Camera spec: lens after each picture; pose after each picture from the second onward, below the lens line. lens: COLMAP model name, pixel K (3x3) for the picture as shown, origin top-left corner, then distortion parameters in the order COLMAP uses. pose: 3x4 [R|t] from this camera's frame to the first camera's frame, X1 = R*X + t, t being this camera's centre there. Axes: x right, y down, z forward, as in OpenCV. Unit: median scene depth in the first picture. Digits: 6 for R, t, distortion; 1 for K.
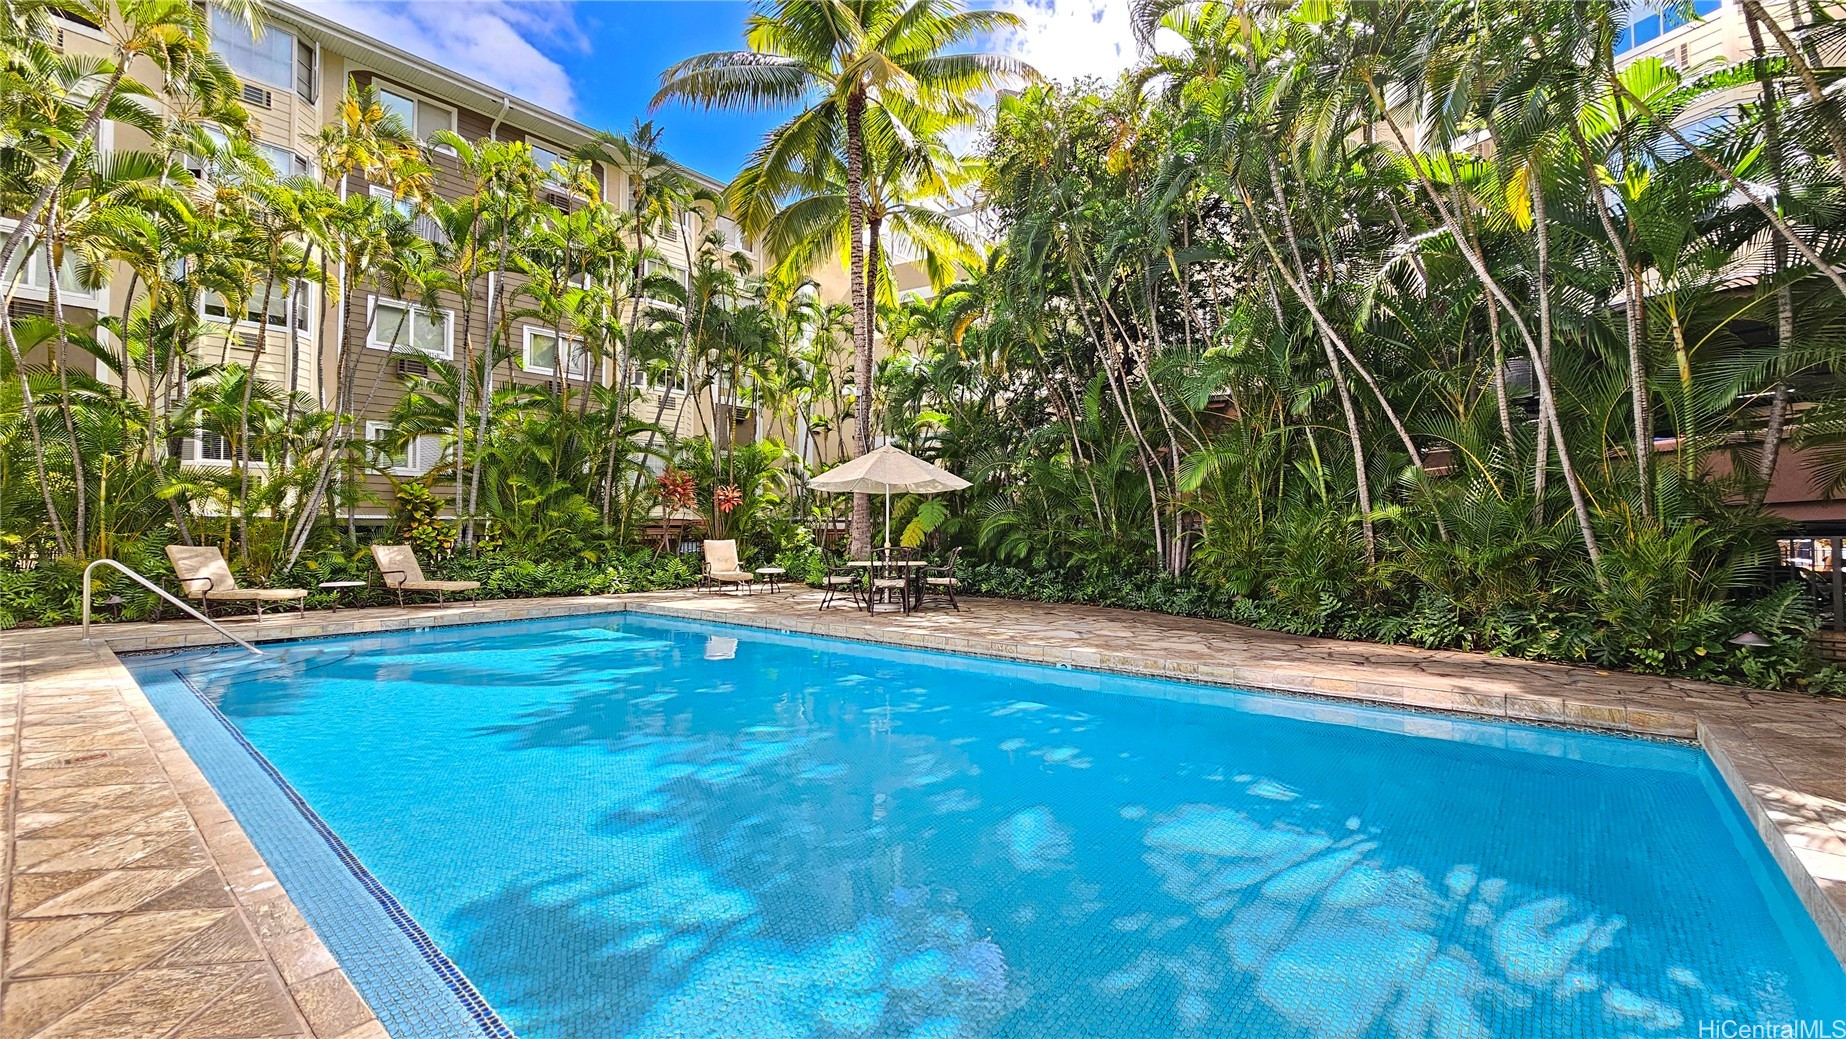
lens RADIAL K [[776.6, 0, 912.5], [0, 776.6, 525.4], [0, 0, 1]] dist [-0.000009, -0.000038]
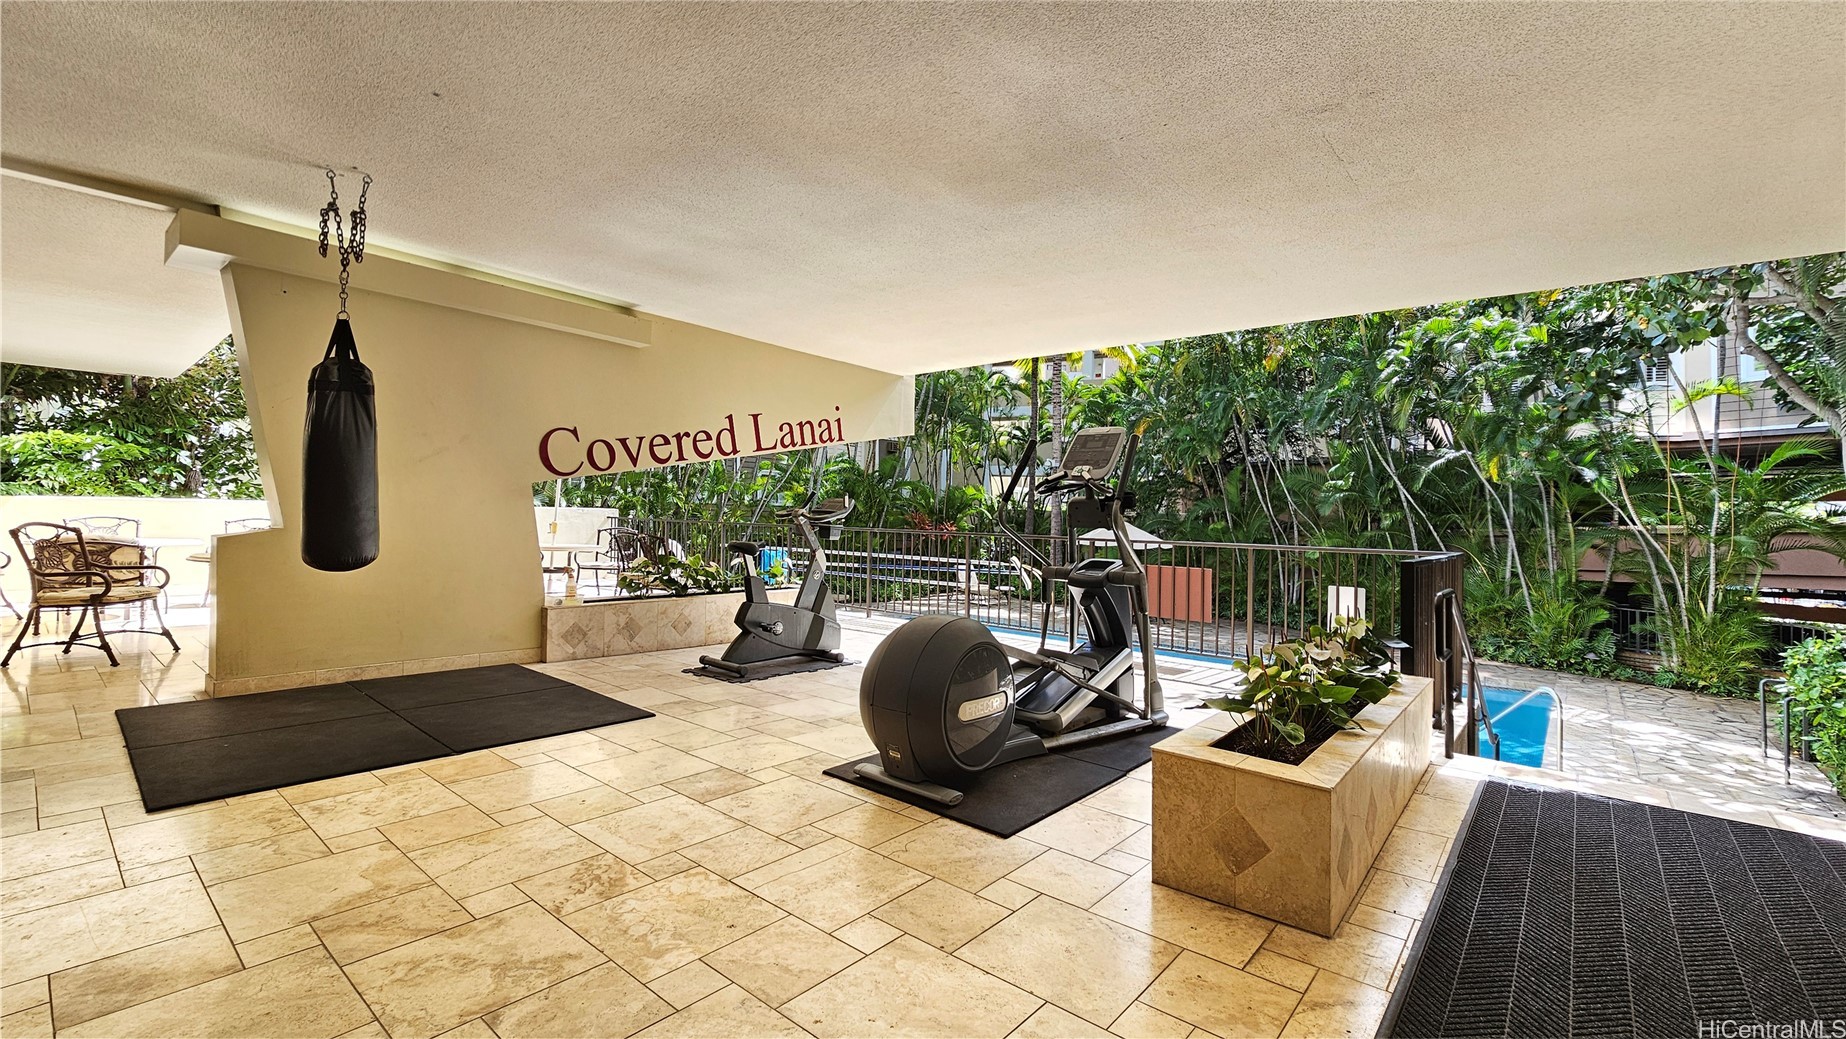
lens RADIAL K [[776.6, 0, 933.1], [0, 776.6, 516.4], [0, 0, 1]] dist [-0.000009, -0.000038]
pose [[0.999726, 0.023406, 0.000310, -0.745168], [-0.023407, 0.999712, 0.005342, -0.196713], [-0.000185, -0.005348, 0.999986, -1.097310]]
